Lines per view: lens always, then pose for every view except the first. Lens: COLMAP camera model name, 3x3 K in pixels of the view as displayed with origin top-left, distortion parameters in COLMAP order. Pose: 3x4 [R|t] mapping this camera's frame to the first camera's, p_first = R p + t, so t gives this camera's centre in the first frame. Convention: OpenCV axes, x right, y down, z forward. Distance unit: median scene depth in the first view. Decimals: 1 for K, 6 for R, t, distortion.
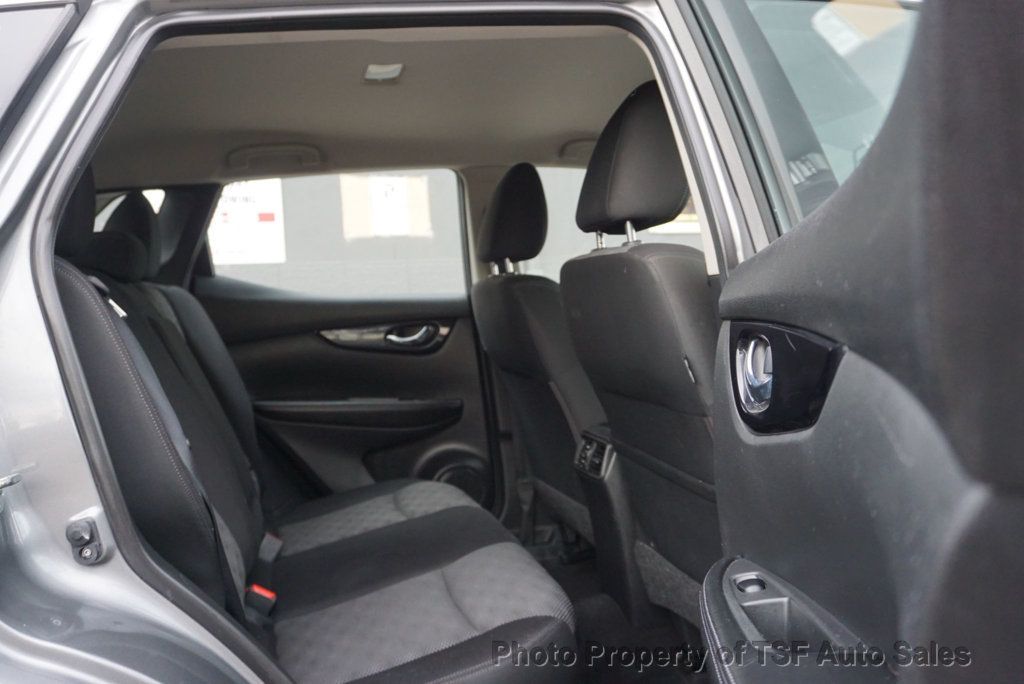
lens RADIAL K [[863.5, 0, 508.0], [0, 863.5, 343.0], [0, 0, 1]] dist [-0.017660, 0.004135]
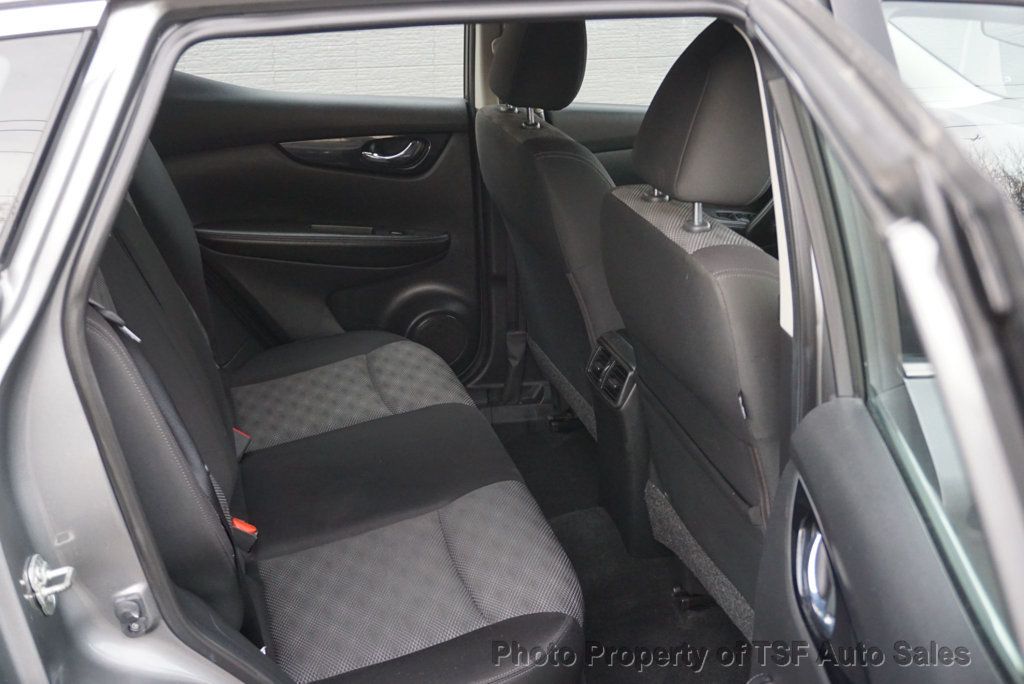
lens RADIAL K [[1146.2, 0, 515.5], [0, 1146.2, 341.2], [0, 0, 1]] dist [-0.028702, 0.000000]
pose [[0.994558, 0.078362, 0.068650, -0.085180], [-0.096361, 0.942406, 0.320288, -0.282998], [-0.039598, -0.325160, 0.944829, -0.090740]]
